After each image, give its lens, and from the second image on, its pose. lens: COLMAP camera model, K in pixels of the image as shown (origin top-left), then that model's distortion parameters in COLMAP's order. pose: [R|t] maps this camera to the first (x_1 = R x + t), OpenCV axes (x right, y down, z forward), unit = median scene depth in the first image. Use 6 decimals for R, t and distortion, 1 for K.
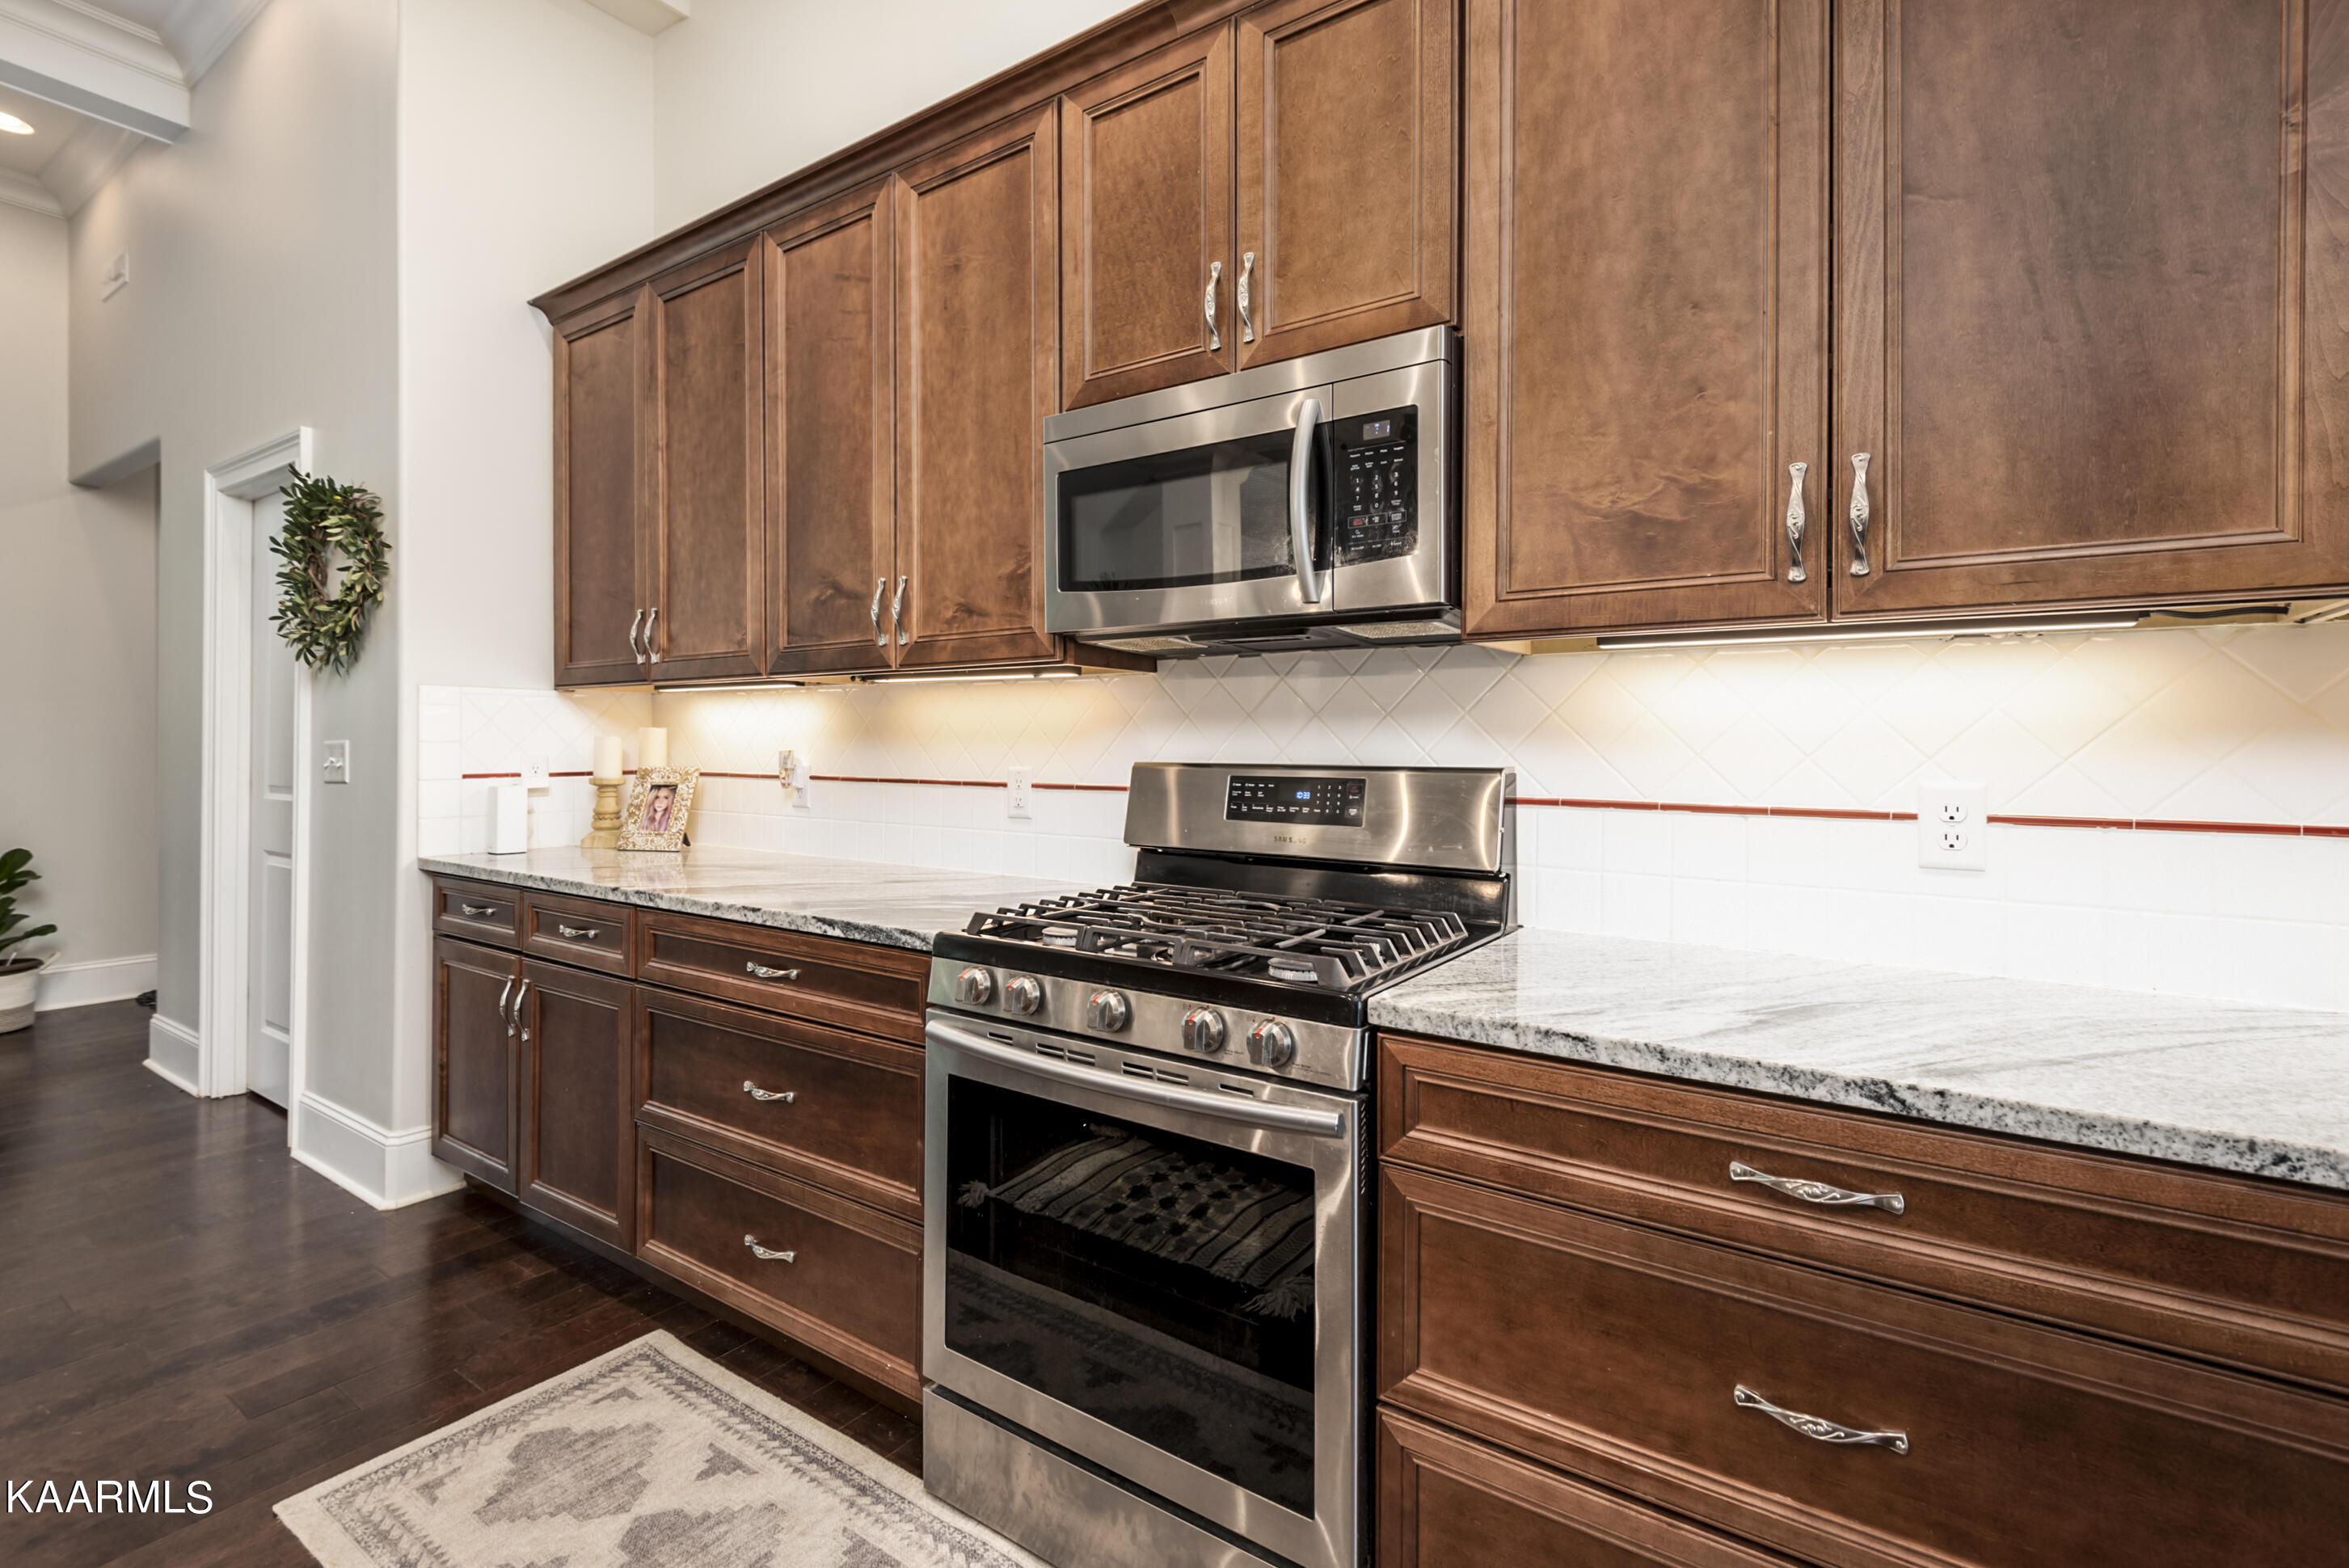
lens RADIAL K [[1069.8, 0, 1157.5], [0, 1069.8, 745.3], [0, 0, 1]] dist [0.009777, -0.004318]
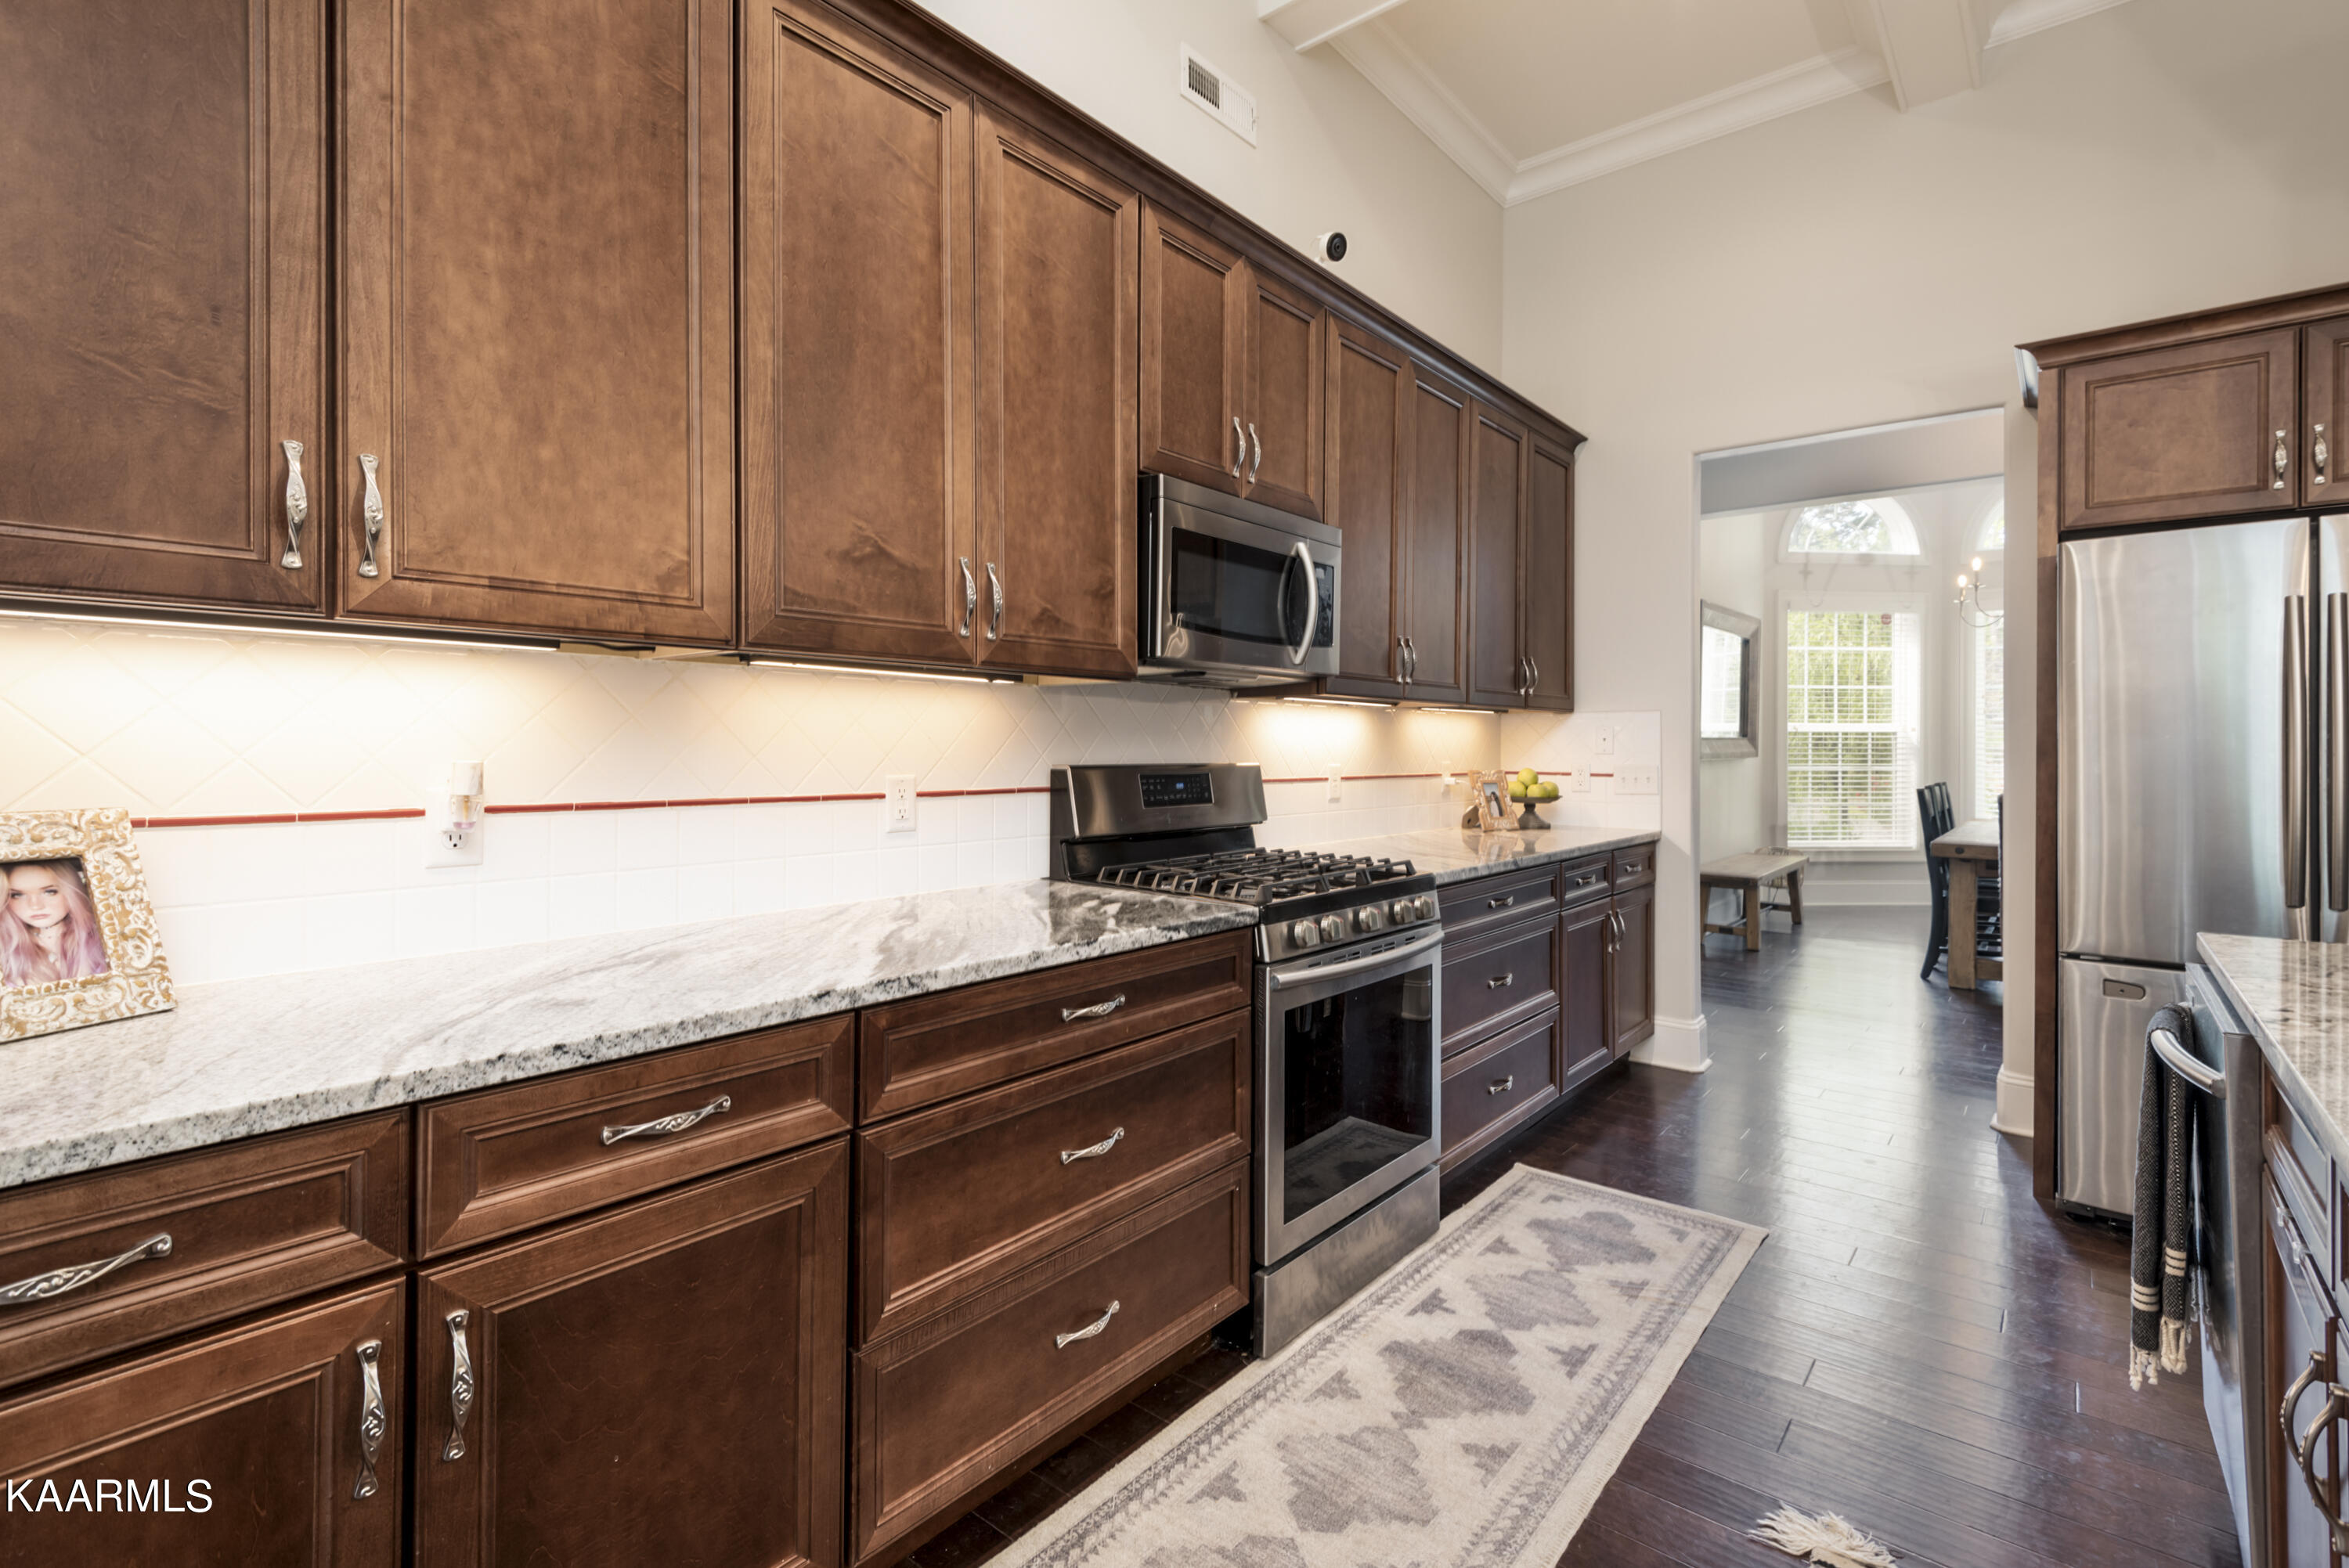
lens RADIAL K [[1069.8, 0, 1140.1], [0, 1069.8, 748.9], [0, 0, 1]] dist [0.009777, -0.004318]
pose [[0.103801, -0.003178, 0.994593, -1.169167], [-0.001843, 0.999993, 0.003388, -0.006583], [-0.994596, -0.002184, 0.103794, 0.821826]]
